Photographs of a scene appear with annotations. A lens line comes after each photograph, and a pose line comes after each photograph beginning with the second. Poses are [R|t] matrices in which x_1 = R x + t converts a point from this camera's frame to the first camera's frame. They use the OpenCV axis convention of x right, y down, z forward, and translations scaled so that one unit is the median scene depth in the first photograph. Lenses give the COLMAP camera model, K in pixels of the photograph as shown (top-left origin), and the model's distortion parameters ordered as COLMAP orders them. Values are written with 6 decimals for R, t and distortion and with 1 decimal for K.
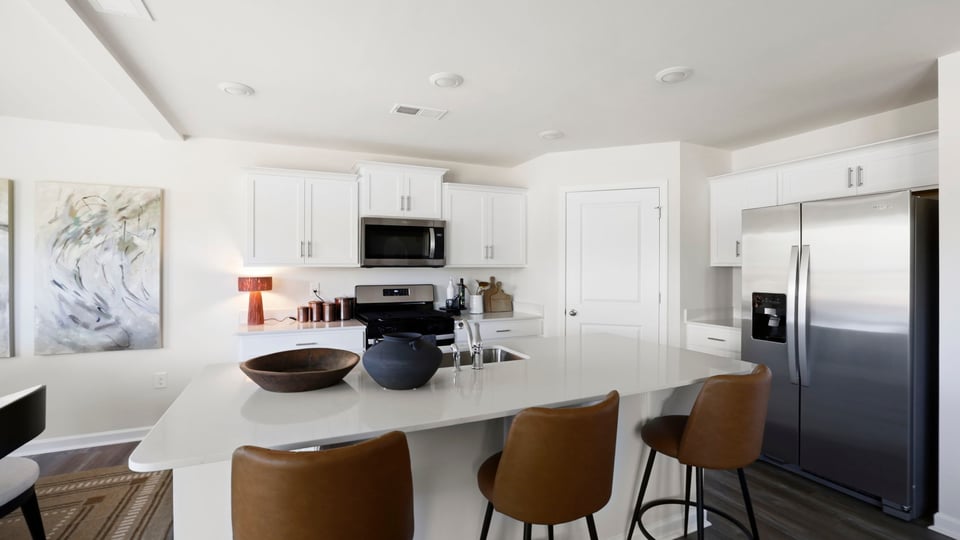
lens RADIAL K [[423.1, 0, 479.1], [0, 423.1, 267.6], [0, 0, 1]] dist [-0.044309, 0.019435]
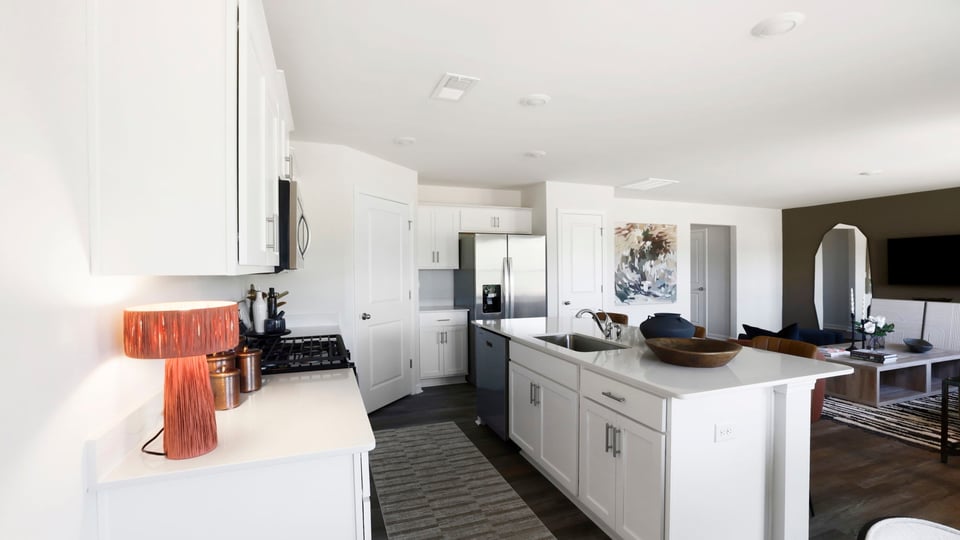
lens RADIAL K [[423.1, 0, 479.1], [0, 423.1, 267.6], [0, 0, 1]] dist [-0.044309, 0.019435]
pose [[0.069435, -0.000638, 0.997586, -1.058926], [0.003857, 0.999992, 0.000372, -0.009213], [-0.997579, 0.003822, 0.069437, 0.951801]]
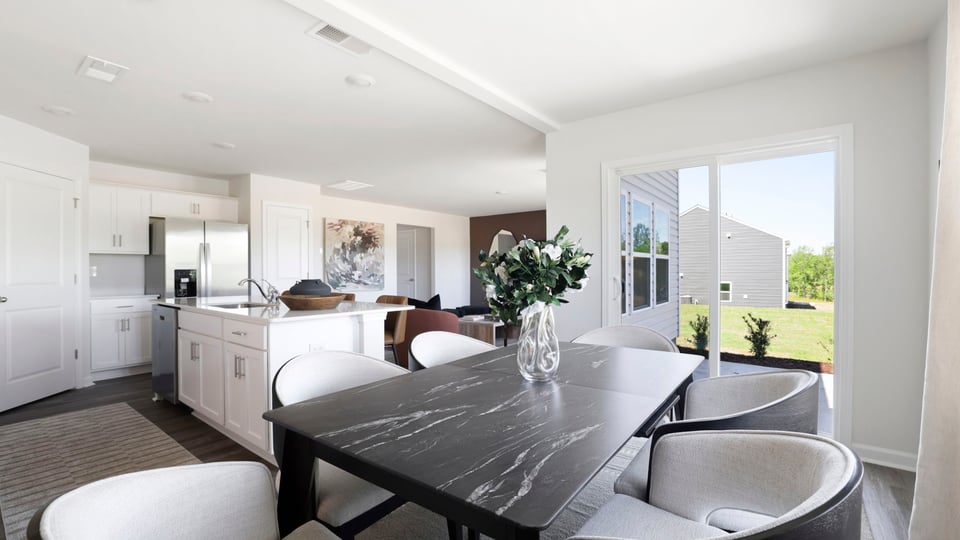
lens RADIAL K [[423.1, 0, 479.1], [0, 423.1, 267.6], [0, 0, 1]] dist [-0.044309, 0.019435]
pose [[-0.456052, 0.009482, 0.889903, -1.415364], [0.003463, 0.999955, -0.008880, 0.075231], [-0.889946, -0.000968, -0.456064, 0.719707]]
